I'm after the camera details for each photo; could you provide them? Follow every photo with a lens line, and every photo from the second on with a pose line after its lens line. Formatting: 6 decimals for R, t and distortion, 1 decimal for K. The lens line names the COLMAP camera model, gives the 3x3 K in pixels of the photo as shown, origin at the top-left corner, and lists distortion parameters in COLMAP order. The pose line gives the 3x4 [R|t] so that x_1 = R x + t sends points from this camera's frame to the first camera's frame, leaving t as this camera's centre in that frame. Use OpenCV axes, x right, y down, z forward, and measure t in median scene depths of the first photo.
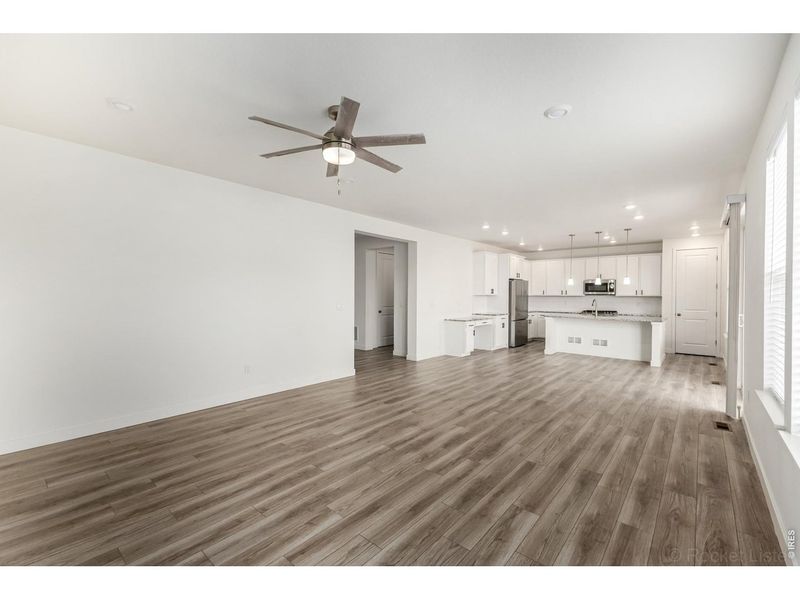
lens RADIAL K [[346.6, 0, 399.7], [0, 346.6, 297.7], [0, 0, 1]] dist [0.004653, 0.001887]
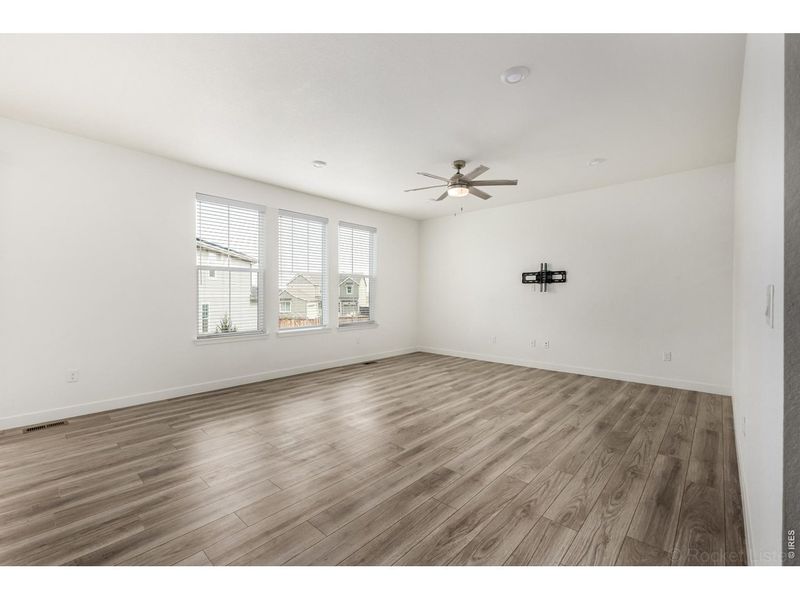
lens RADIAL K [[346.6, 0, 399.3], [0, 346.6, 298.0], [0, 0, 1]] dist [0.004653, 0.001887]
pose [[-0.999493, -0.005220, 0.031406, 0.030181], [-0.004669, 0.999834, 0.017596, 0.033768], [-0.031492, 0.017441, -0.999352, 2.101986]]
